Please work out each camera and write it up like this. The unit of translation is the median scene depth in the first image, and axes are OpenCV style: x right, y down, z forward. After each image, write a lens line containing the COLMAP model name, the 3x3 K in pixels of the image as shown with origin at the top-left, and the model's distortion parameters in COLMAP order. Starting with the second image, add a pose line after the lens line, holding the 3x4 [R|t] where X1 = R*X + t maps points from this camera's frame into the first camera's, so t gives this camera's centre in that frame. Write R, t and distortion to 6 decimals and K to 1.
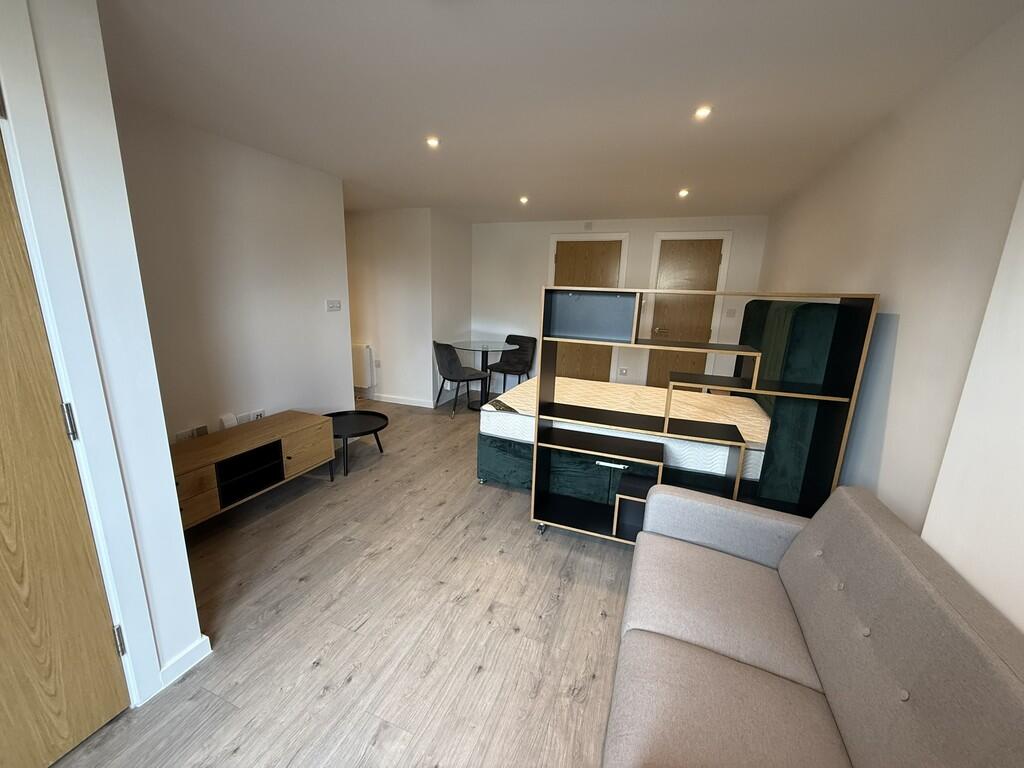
lens RADIAL K [[405.8, 0, 508.7], [0, 405.8, 384.0], [0, 0, 1]] dist [0.001456, -0.000239]
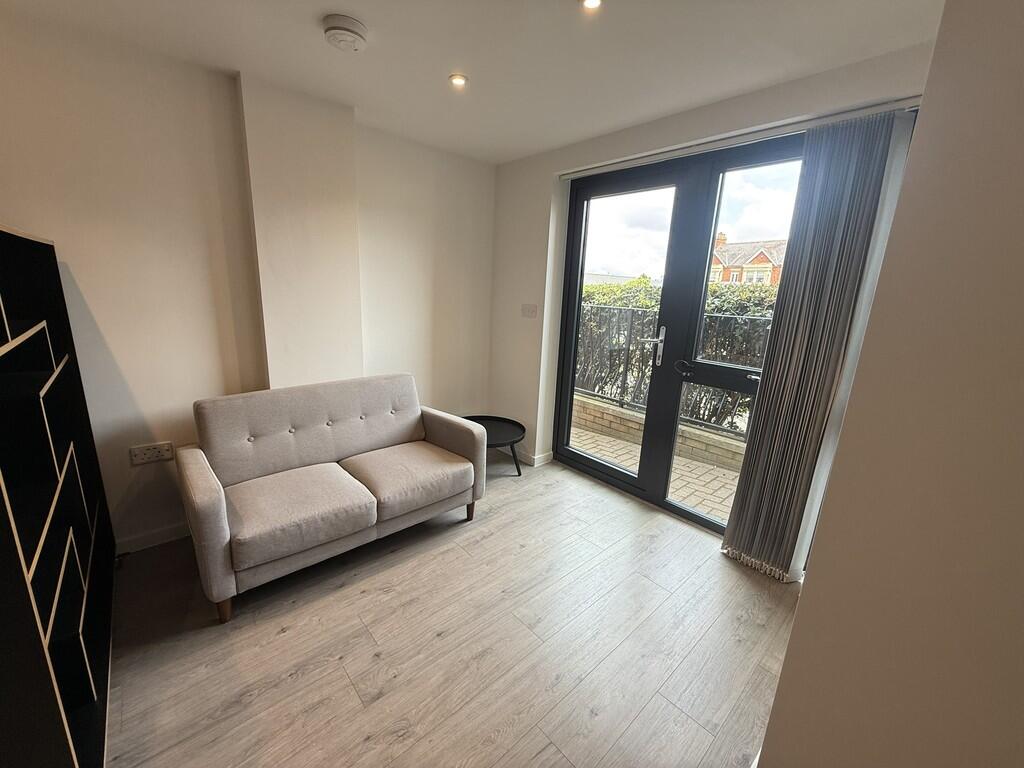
lens RADIAL K [[405.8, 0, 508.7], [0, 405.8, 384.0], [0, 0, 1]] dist [0.001456, -0.000239]
pose [[-0.888128, -0.174900, 0.425015, -0.572500], [0.031576, 0.899354, 0.436080, -0.330498], [-0.458509, 0.400715, -0.793219, 1.528098]]
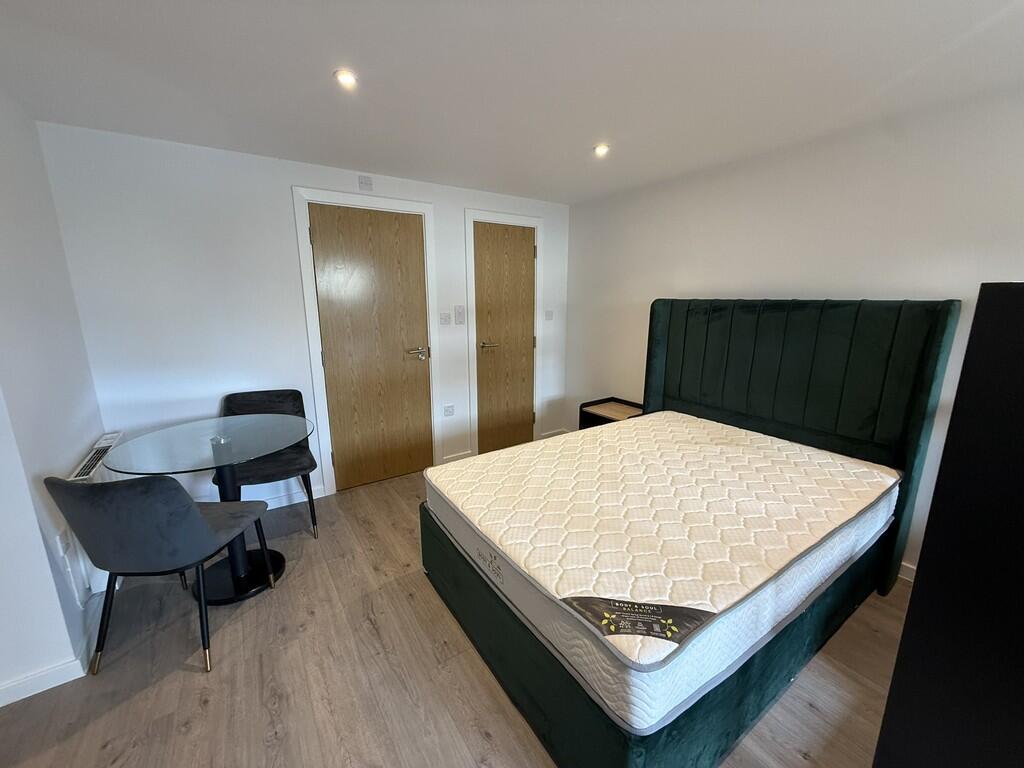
lens RADIAL K [[405.8, 0, 508.7], [0, 405.8, 384.0], [0, 0, 1]] dist [0.001456, -0.000239]
pose [[0.573371, -0.206360, 0.792882, -0.102968], [0.209037, 0.972577, 0.101964, -0.065316], [-0.792180, 0.107278, 0.600785, 0.266383]]
